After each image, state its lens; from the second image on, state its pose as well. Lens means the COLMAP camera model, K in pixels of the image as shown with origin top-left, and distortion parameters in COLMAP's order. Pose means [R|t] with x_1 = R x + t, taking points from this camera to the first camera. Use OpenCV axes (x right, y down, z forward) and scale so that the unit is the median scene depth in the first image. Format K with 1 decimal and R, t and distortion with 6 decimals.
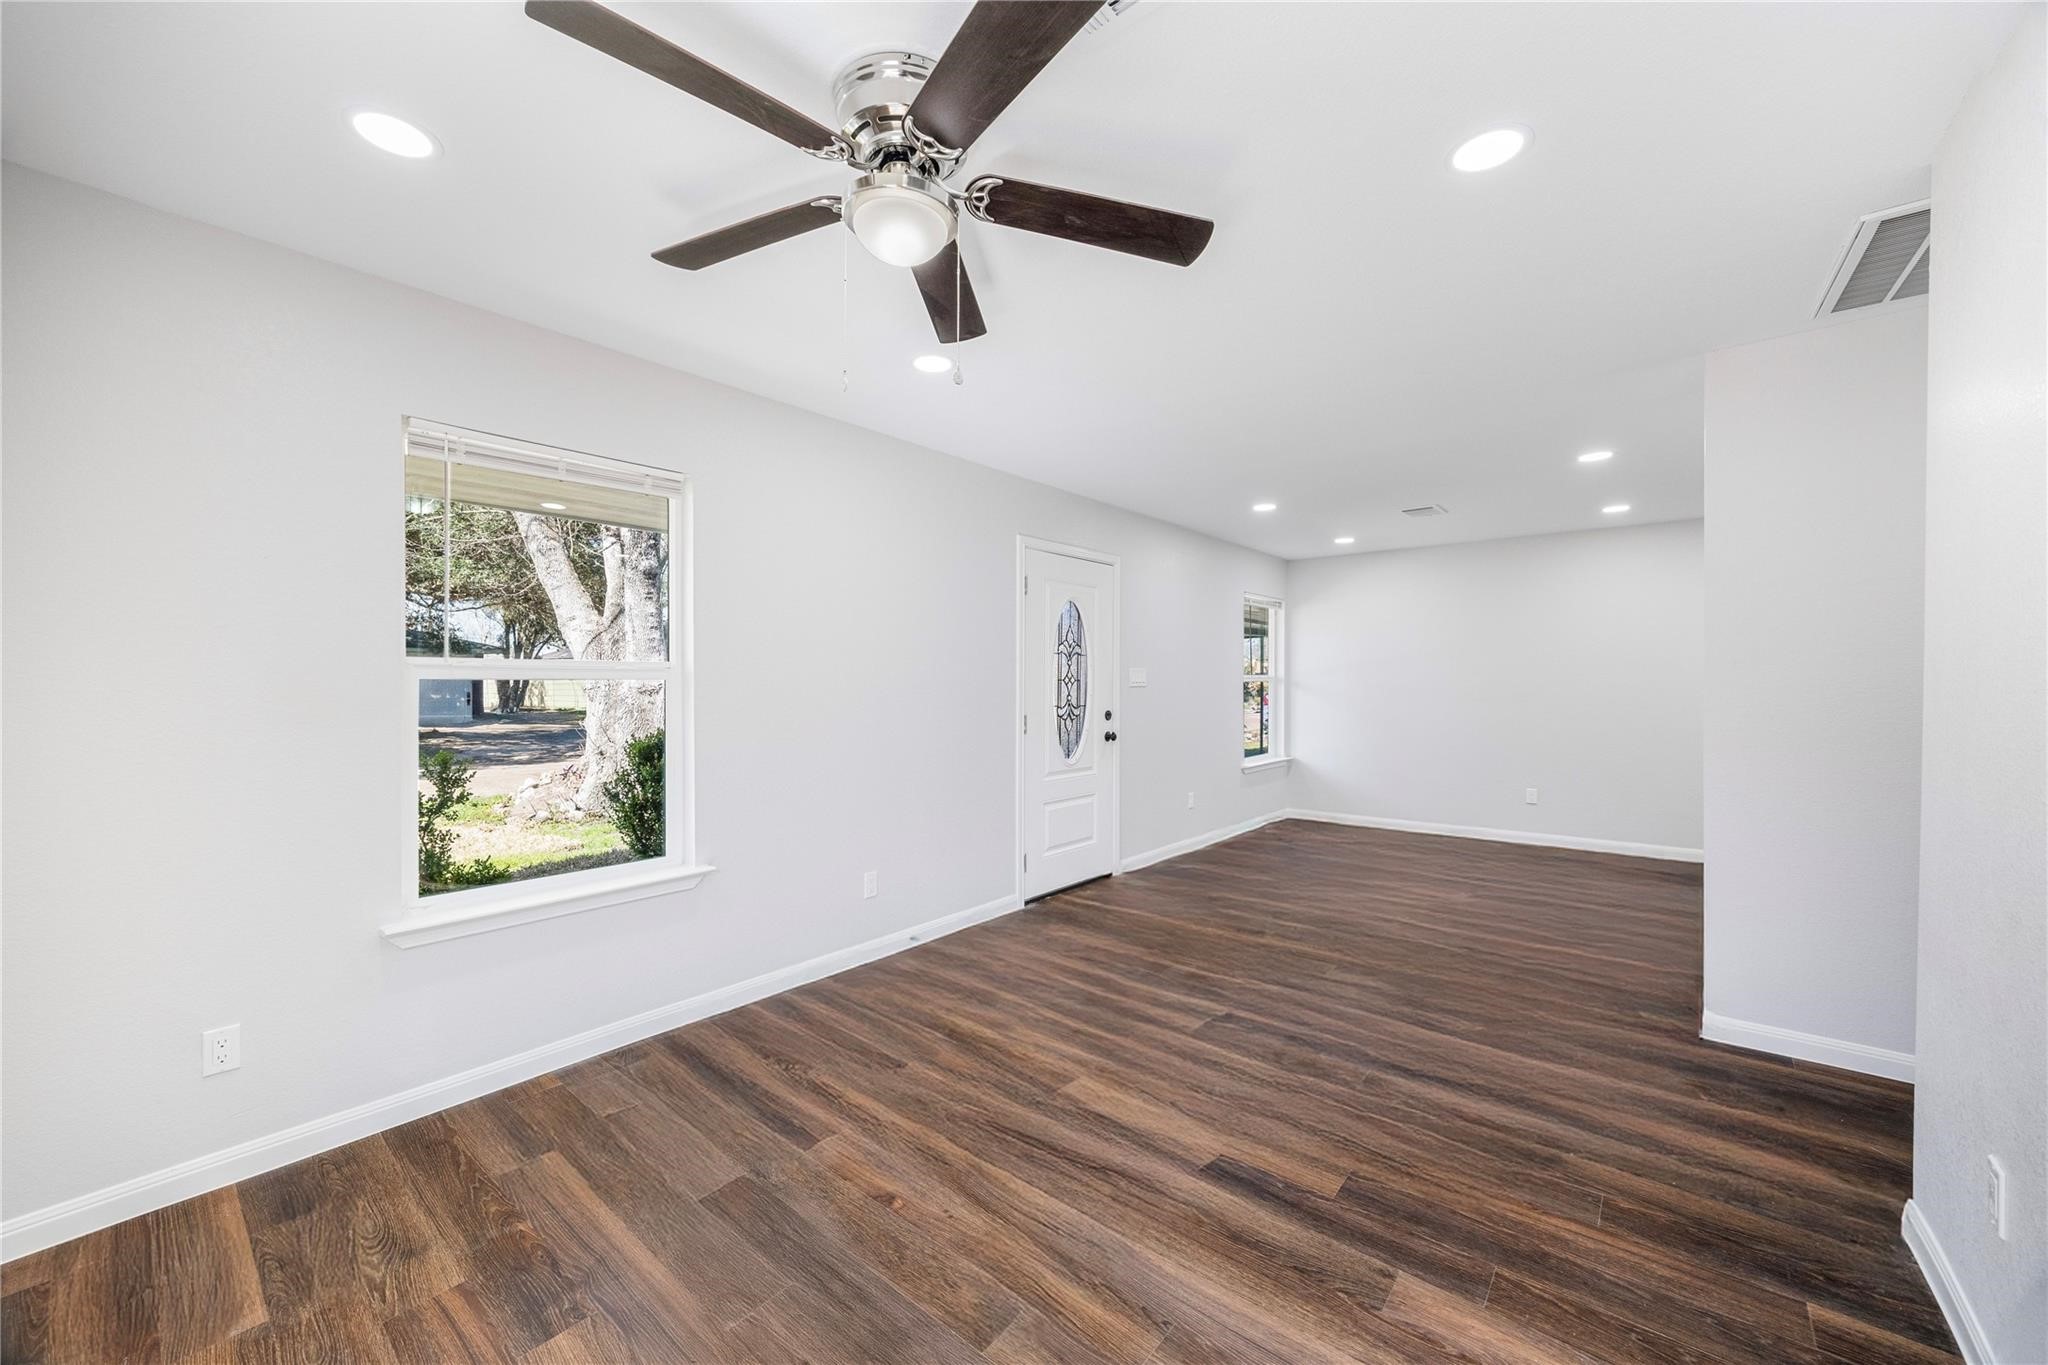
lens RADIAL K [[784.8, 0, 1024.7], [0, 784.8, 682.2], [0, 0, 1]] dist [-0.008237, 0.000768]
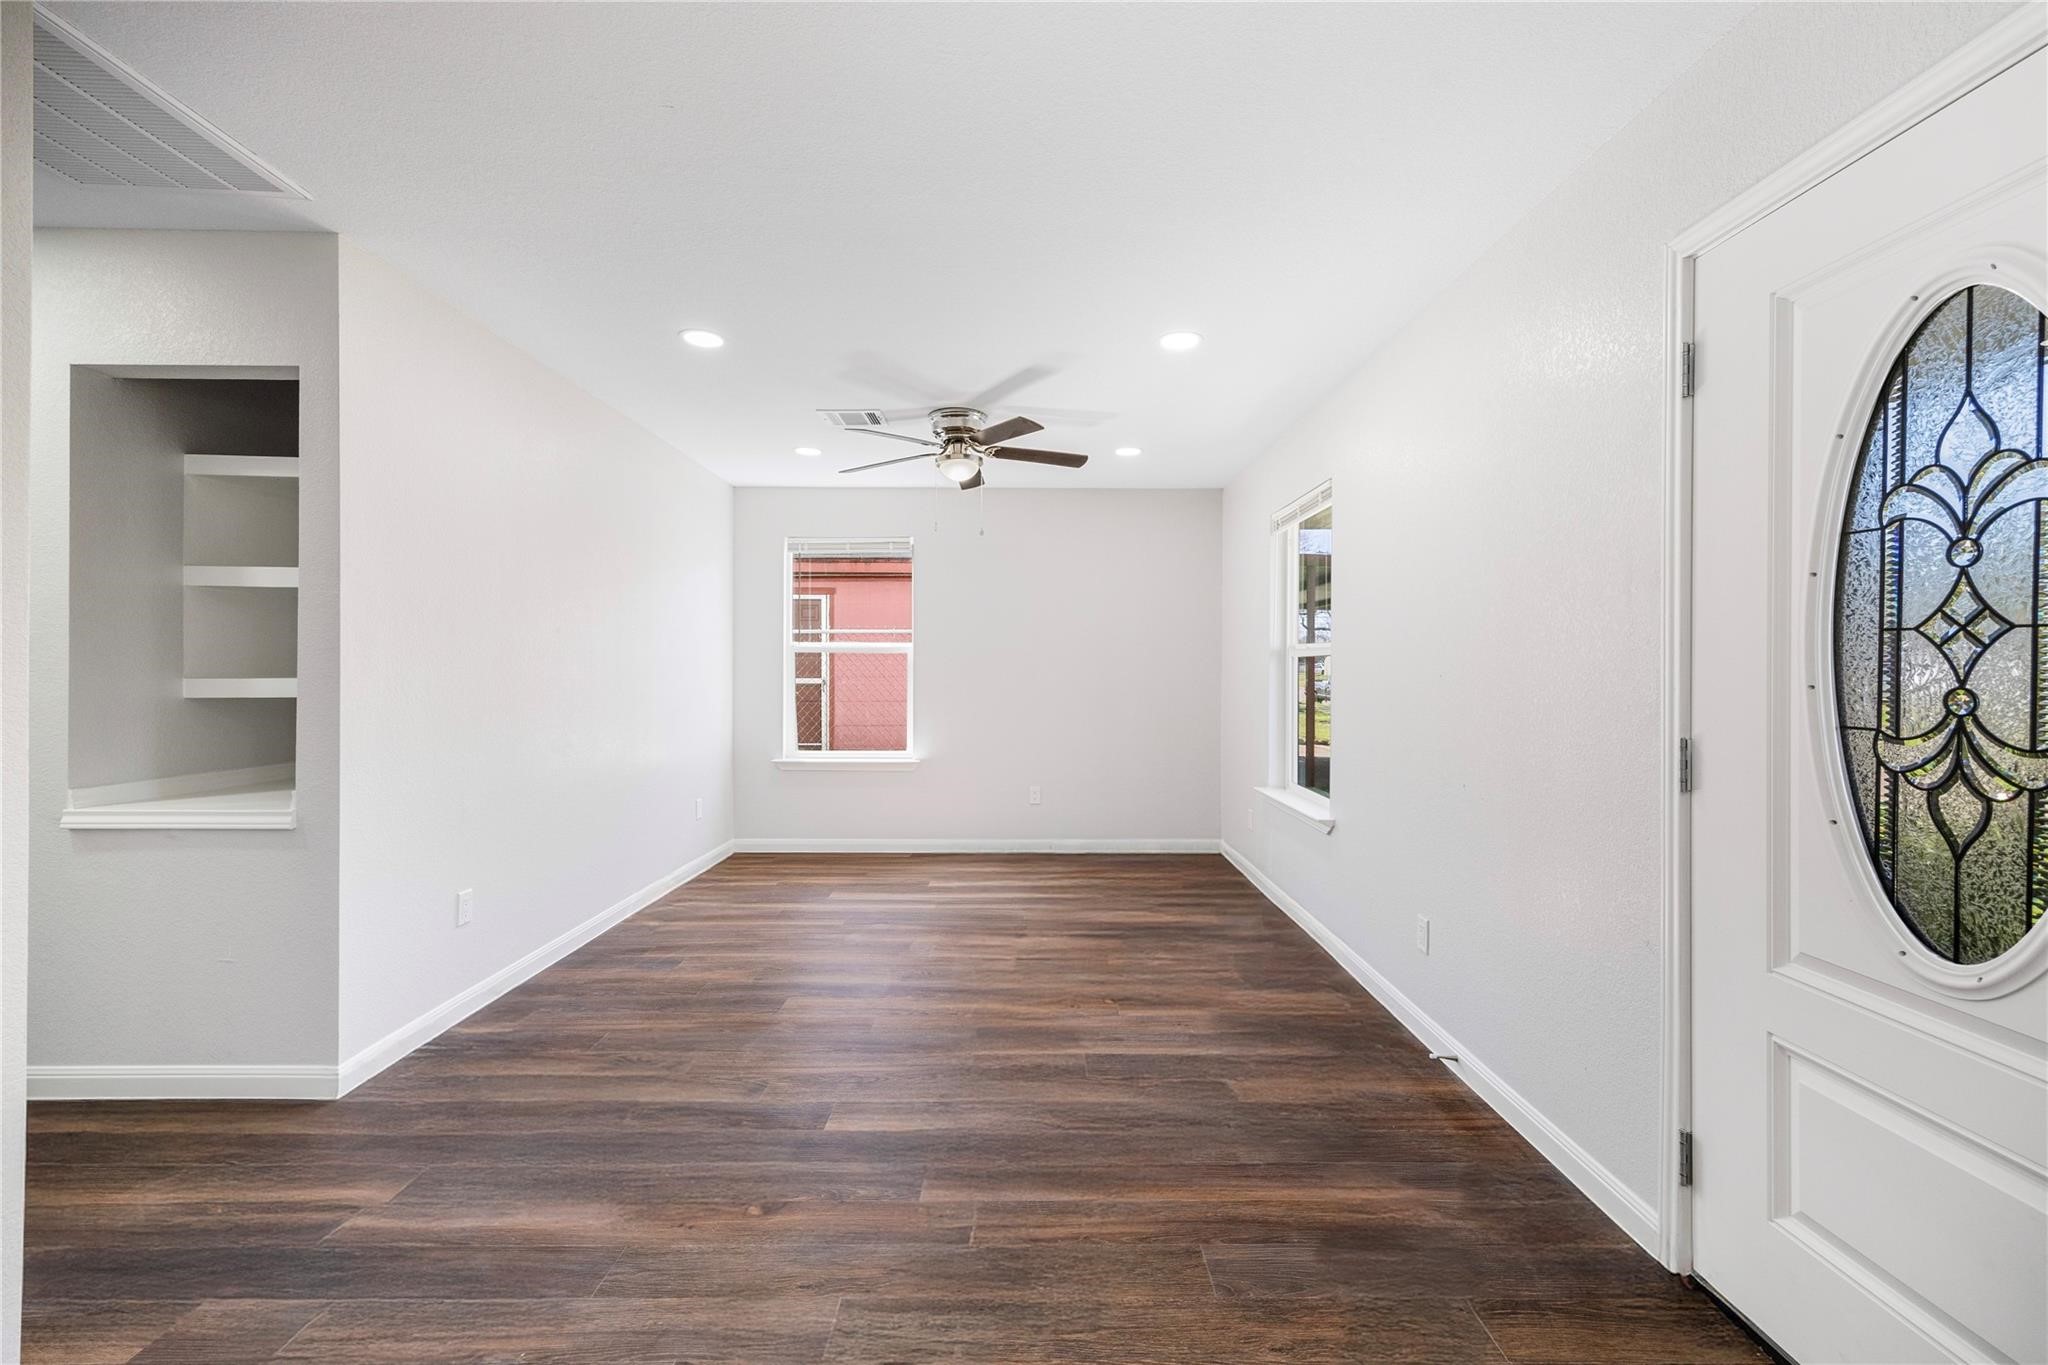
lens RADIAL K [[819.6, 0, 1029.0], [0, 819.6, 670.6], [0, 0, 1]] dist [0.001779, -0.000351]
pose [[-0.763734, -0.003859, -0.645520, 0.735966], [-0.007249, 0.999970, 0.002598, 0.019473], [0.645491, 0.006663, -0.763739, 1.731079]]
